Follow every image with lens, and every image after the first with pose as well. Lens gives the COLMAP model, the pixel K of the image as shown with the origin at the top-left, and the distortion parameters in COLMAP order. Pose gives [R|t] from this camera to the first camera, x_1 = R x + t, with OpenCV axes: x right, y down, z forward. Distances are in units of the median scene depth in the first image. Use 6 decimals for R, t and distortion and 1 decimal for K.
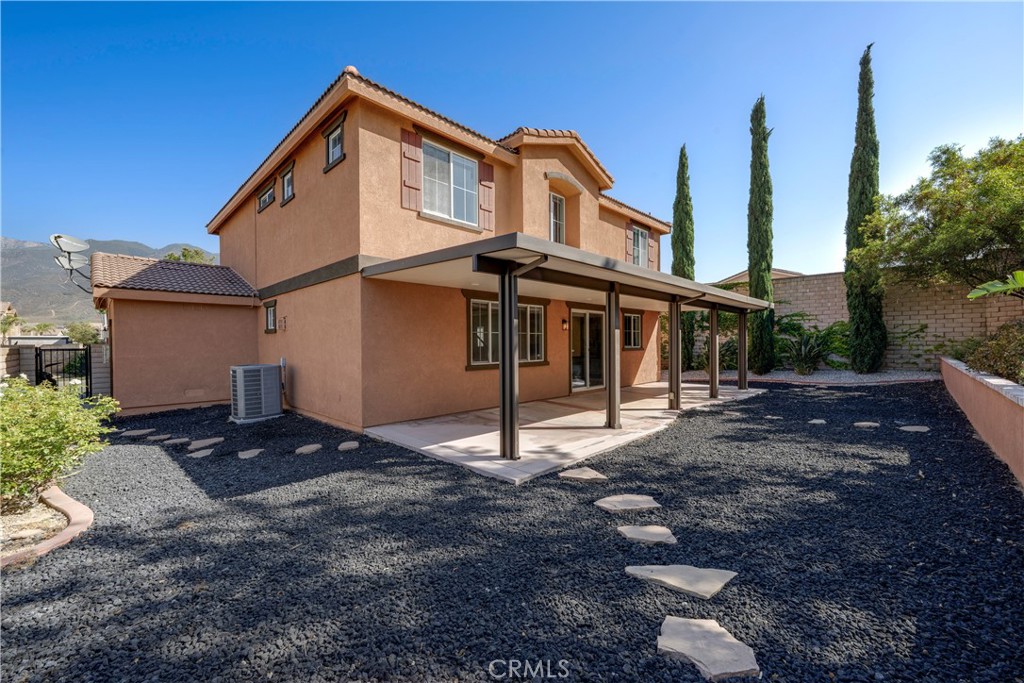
lens RADIAL K [[410.5, 0, 510.4], [0, 410.5, 346.3], [0, 0, 1]] dist [-0.006143, -0.000429]
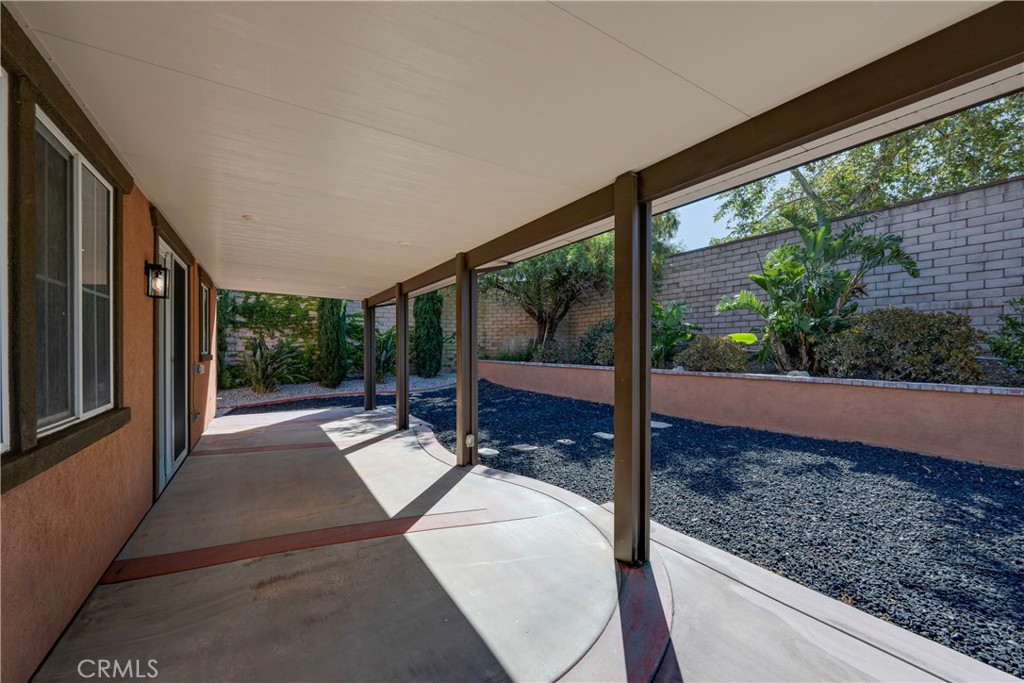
lens RADIAL K [[410.5, 0, 493.1], [0, 410.5, 351.9], [0, 0, 1]] dist [-0.006143, -0.000429]
pose [[0.250084, -0.002424, 0.968221, -0.086947], [0.006982, 0.999975, 0.000700, 0.002810], [-0.968199, 0.006585, 0.250094, 0.603048]]
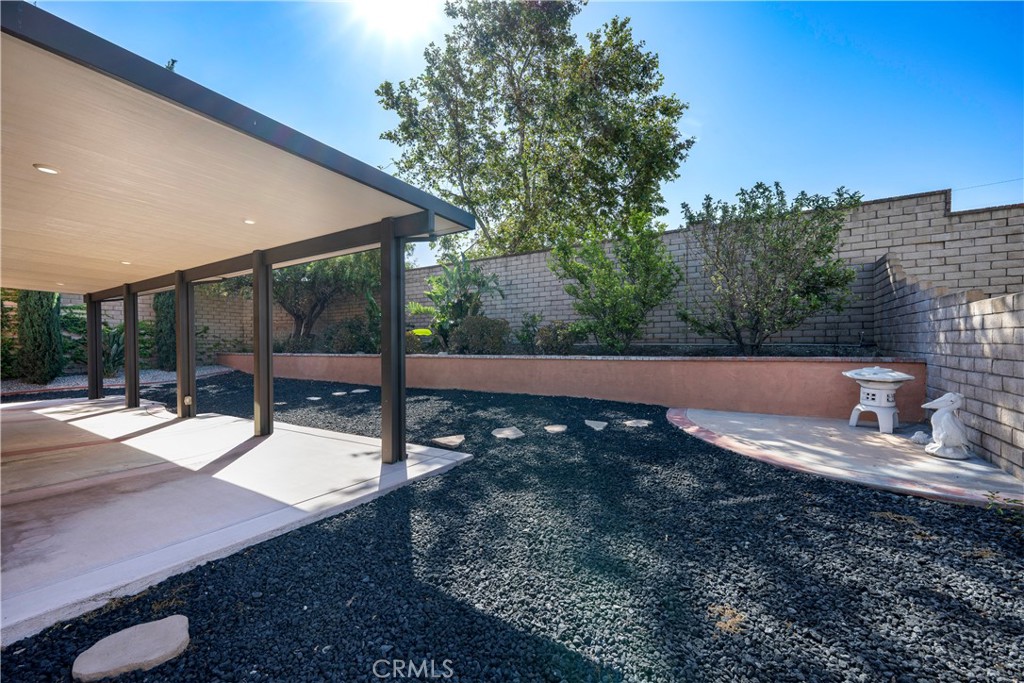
lens RADIAL K [[410.5, 0, 510.9], [0, 410.5, 347.4], [0, 0, 1]] dist [-0.006143, -0.000429]
pose [[-0.245556, -0.000203, 0.969382, -0.357770], [0.019454, 0.999798, 0.005138, 0.018466], [-0.969187, 0.020120, -0.245502, 0.435394]]
